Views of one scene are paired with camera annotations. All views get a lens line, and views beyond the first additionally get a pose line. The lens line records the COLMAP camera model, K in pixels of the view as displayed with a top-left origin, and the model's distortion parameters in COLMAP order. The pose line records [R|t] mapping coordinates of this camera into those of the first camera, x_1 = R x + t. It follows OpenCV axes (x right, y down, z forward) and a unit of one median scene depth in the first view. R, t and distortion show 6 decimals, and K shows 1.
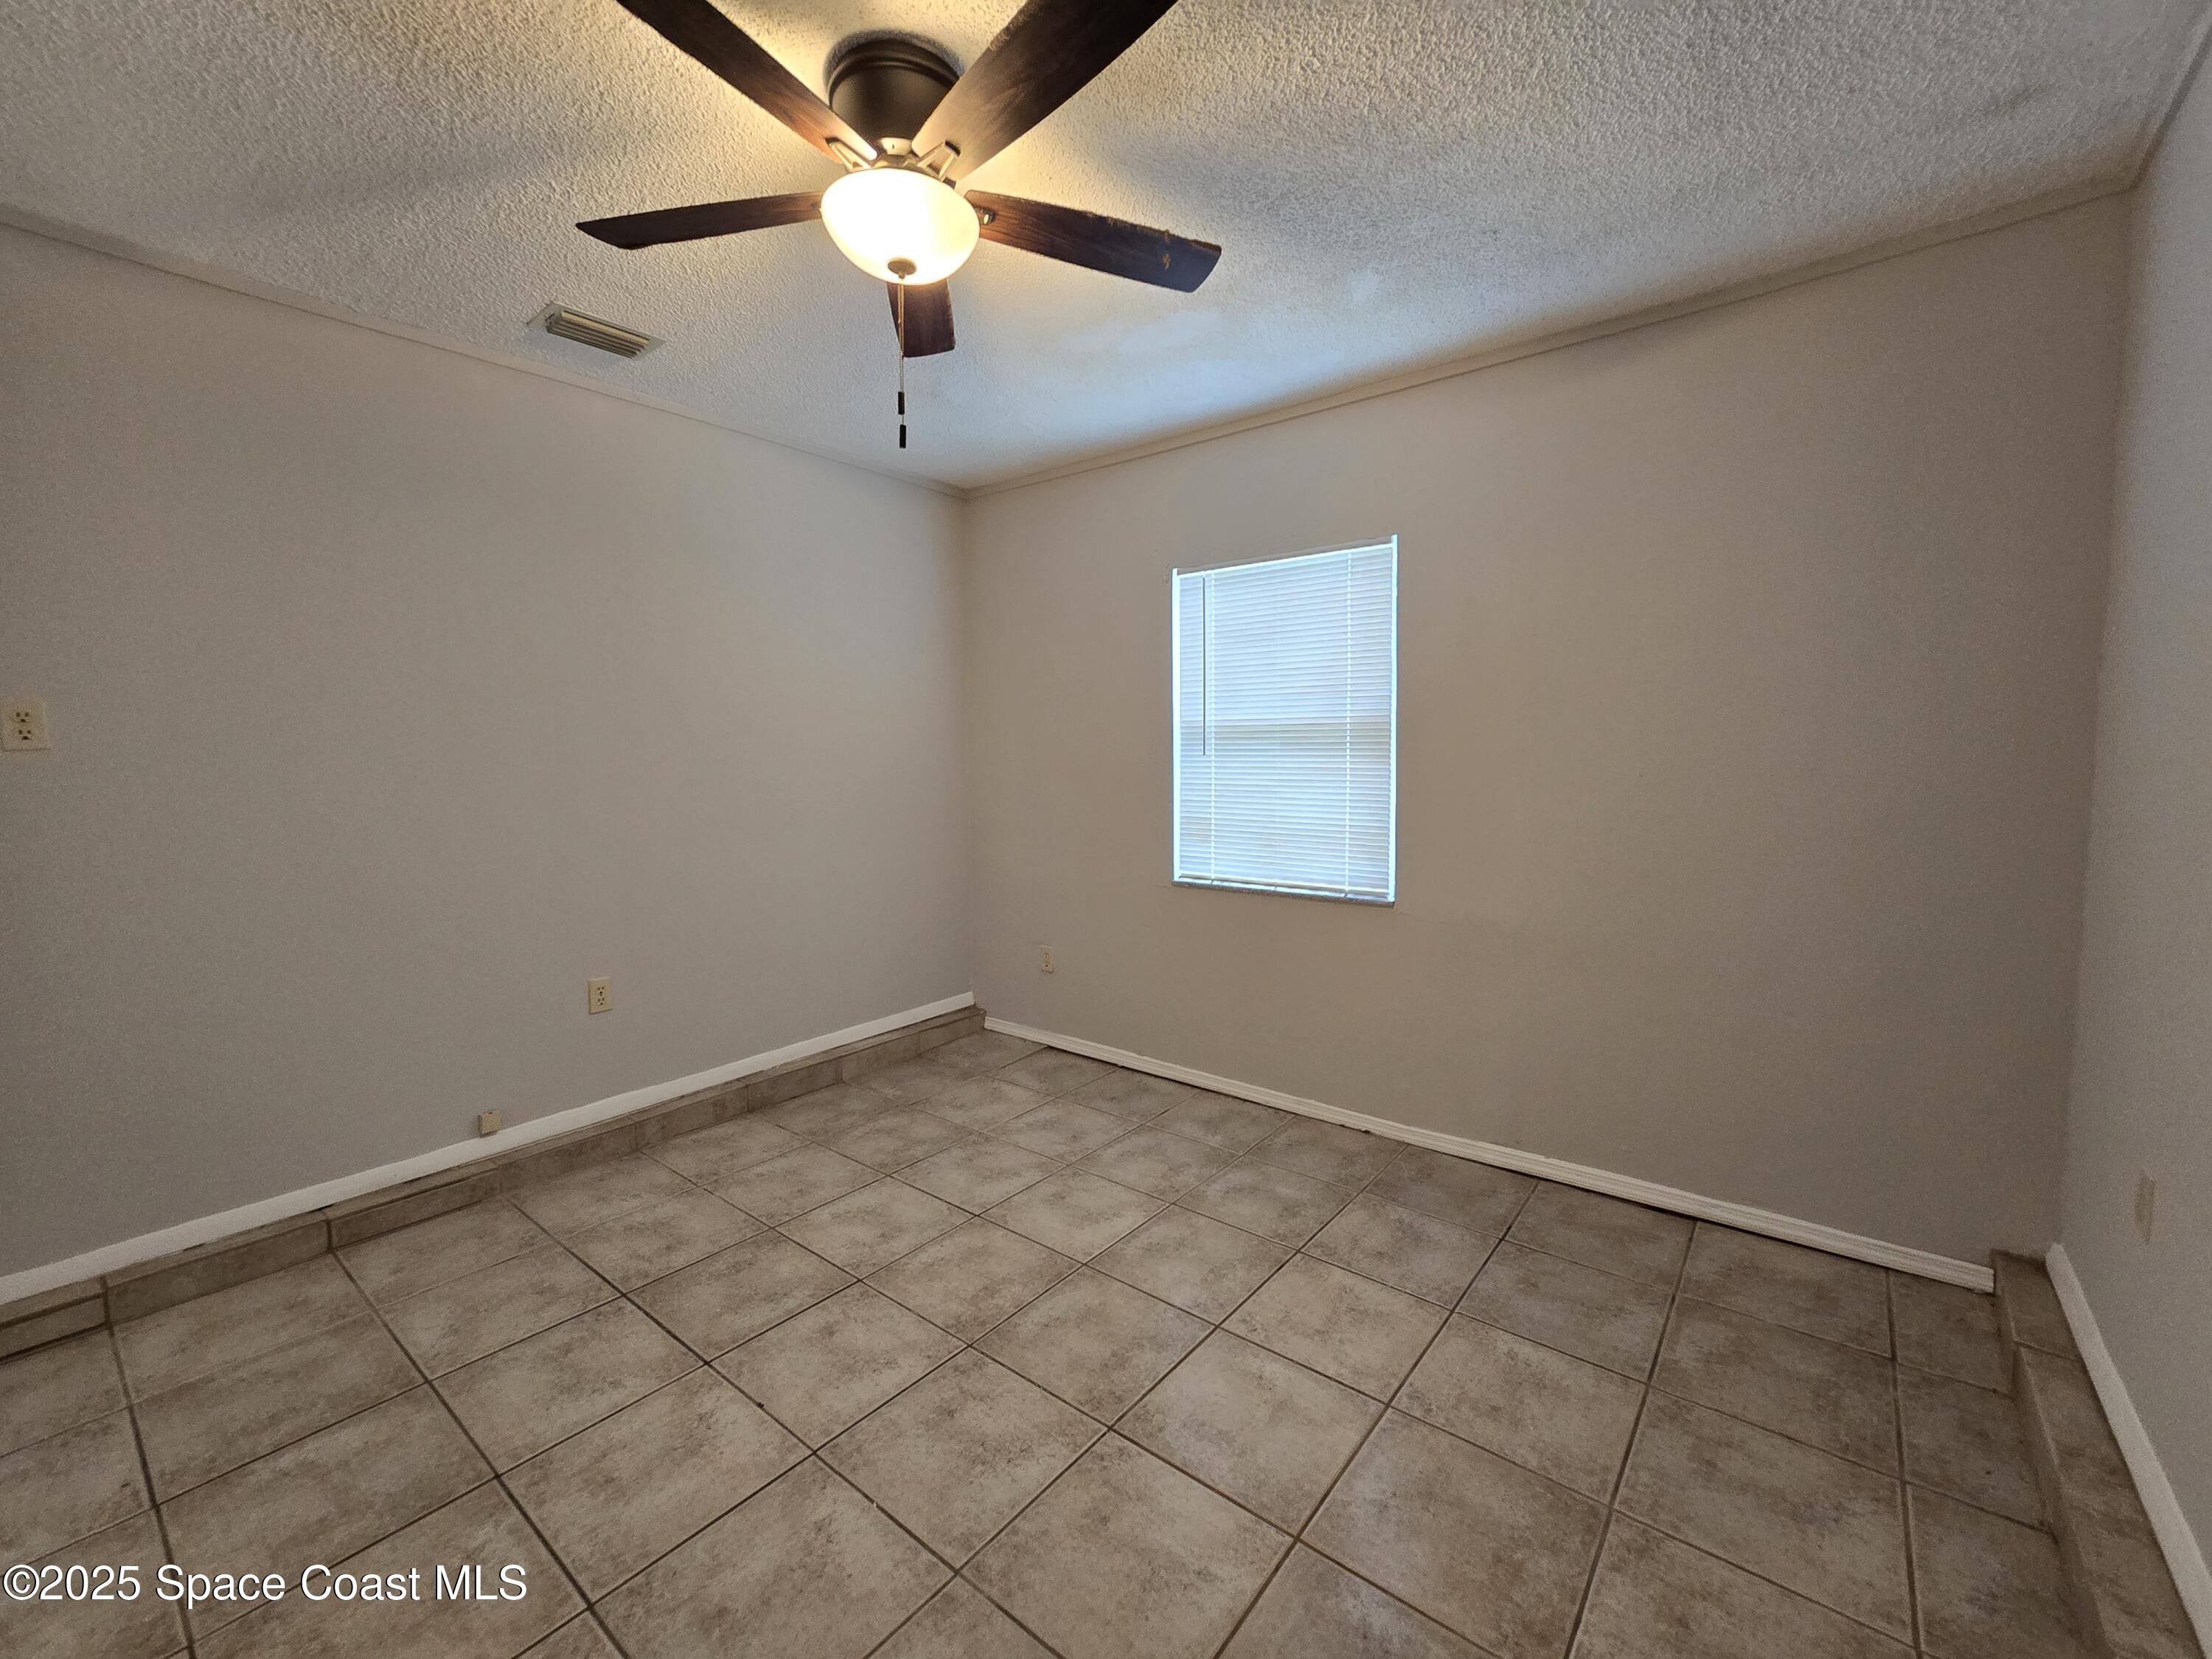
lens RADIAL K [[903.9, 0, 1108.4], [0, 903.9, 828.6], [0, 0, 1]] dist [-0.000312, -0.000542]
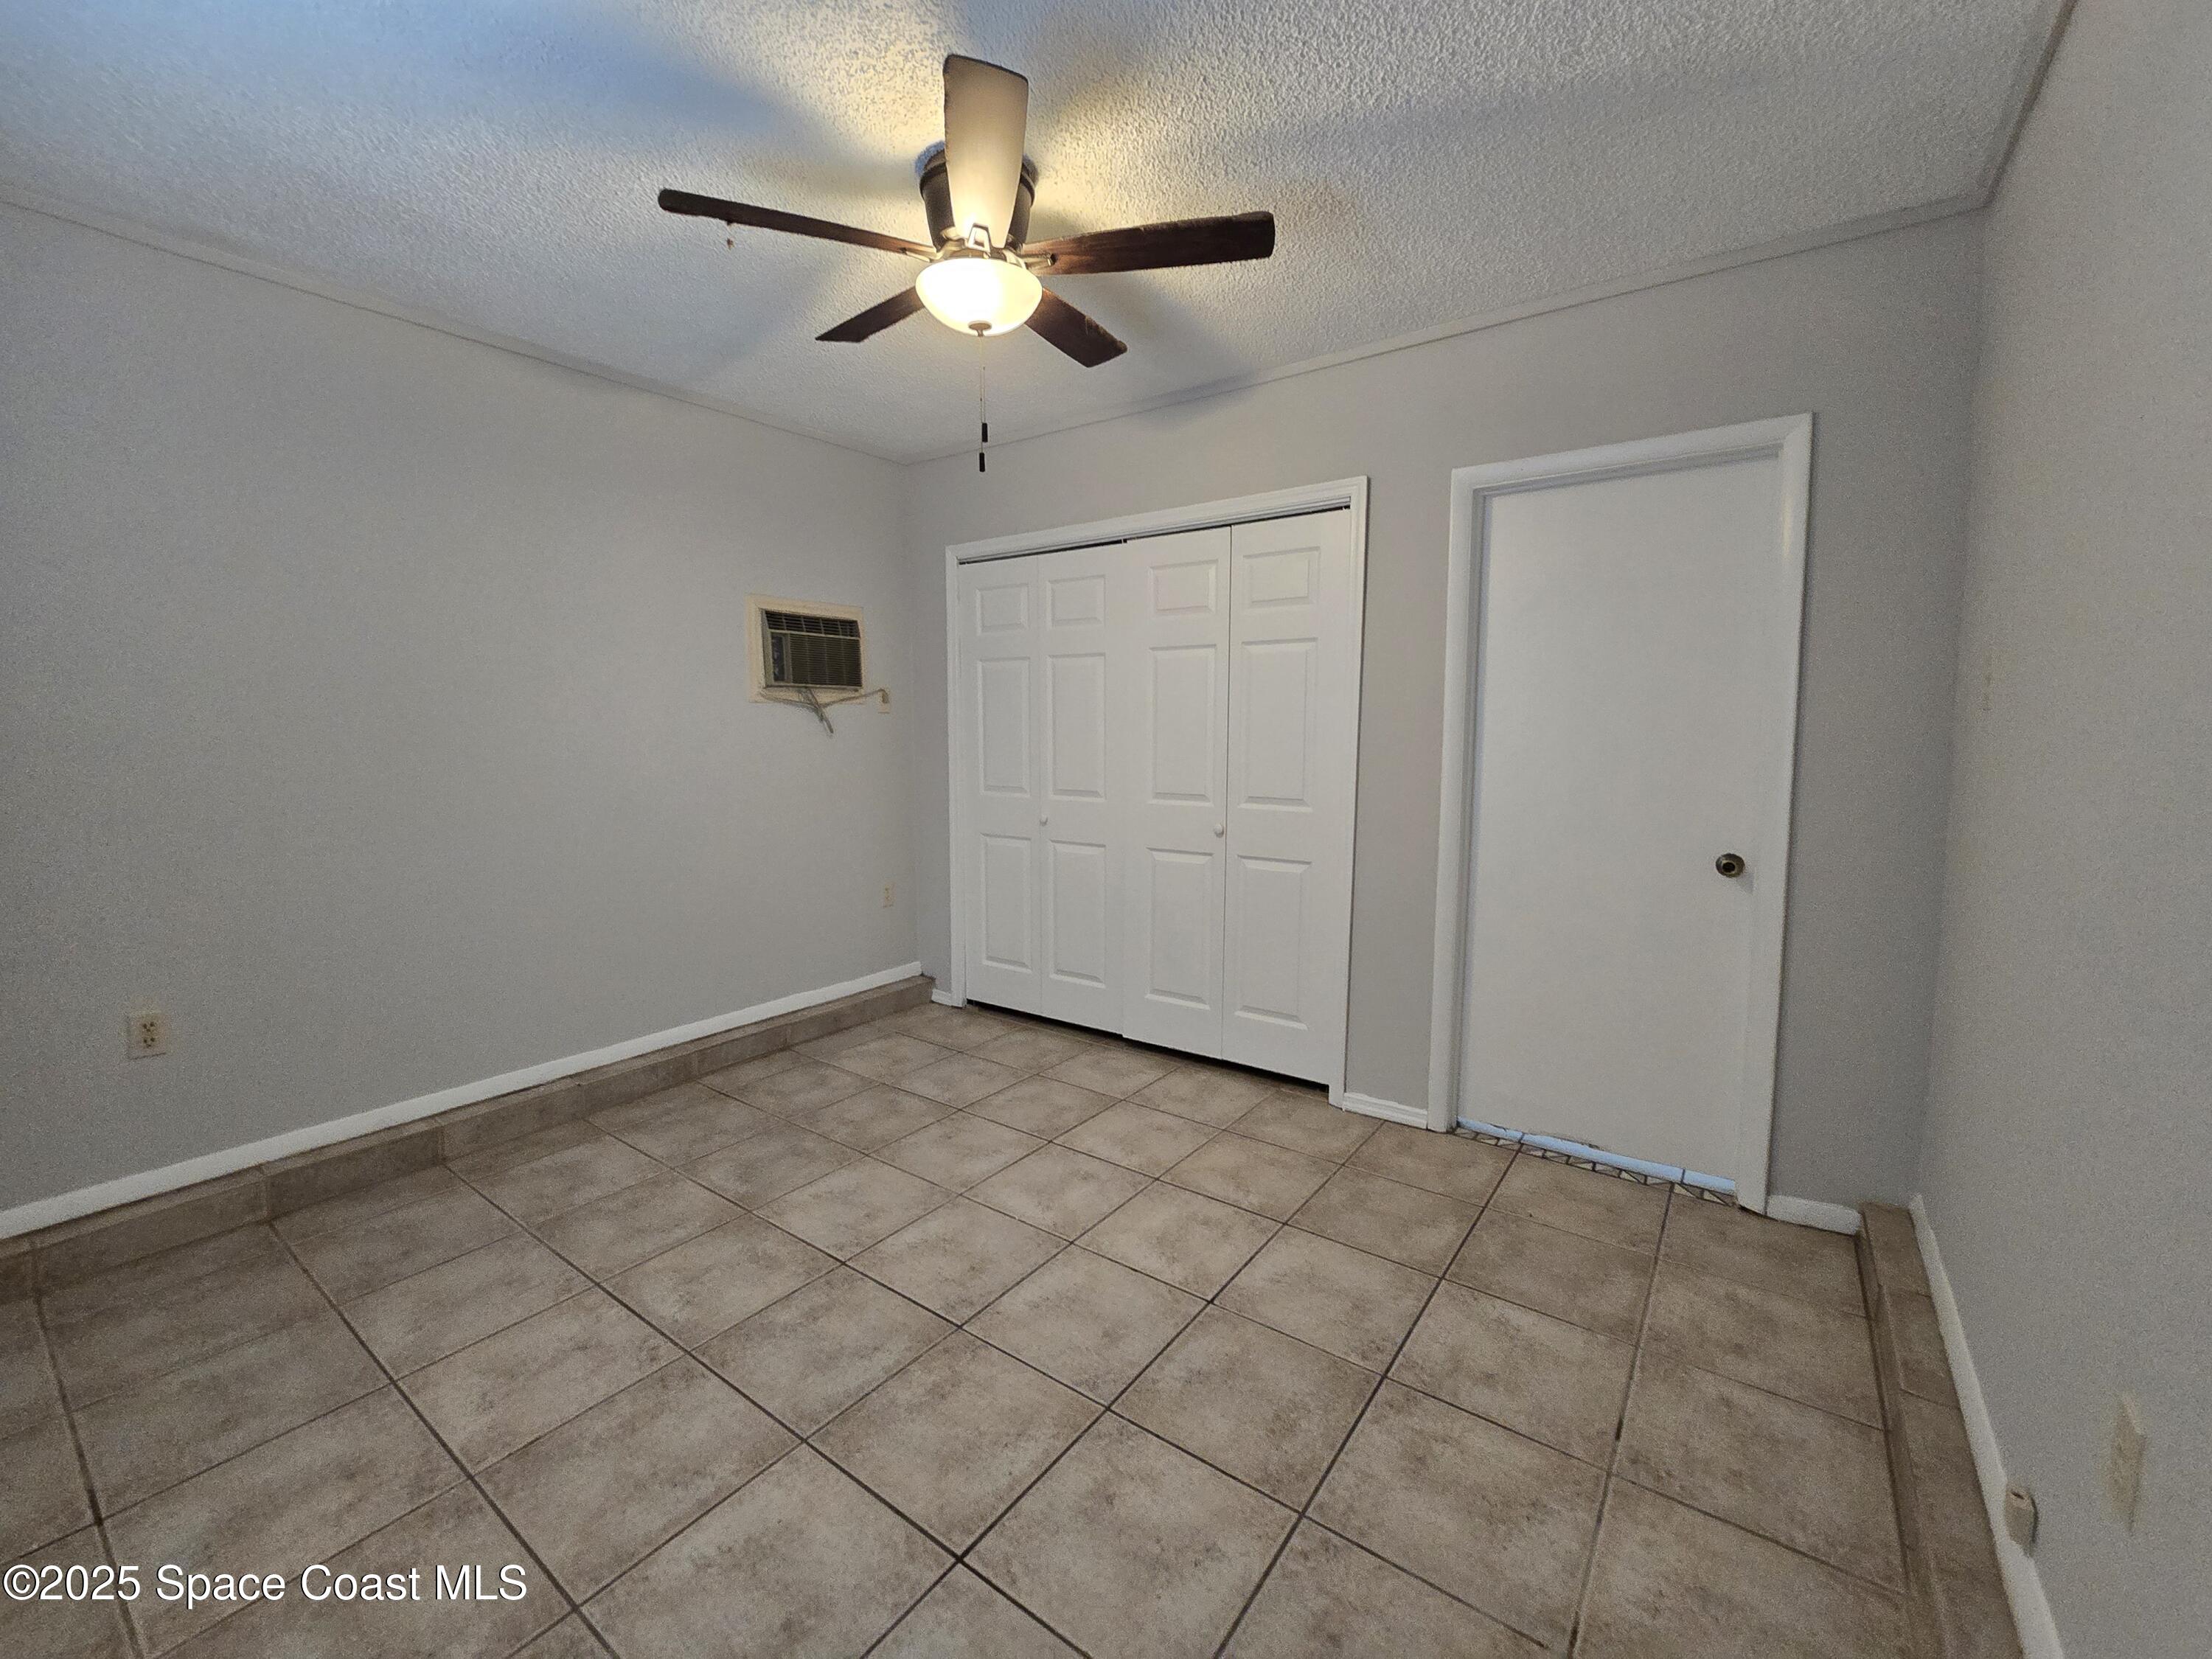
lens RADIAL K [[903.9, 0, 1105.0], [0, 903.9, 825.7], [0, 0, 1]] dist [-0.000312, -0.000542]
pose [[-0.999097, 0.013335, -0.040344, -0.269511], [0.005195, 0.980690, 0.195499, -0.148318], [0.042172, 0.195113, -0.979874, 1.800993]]
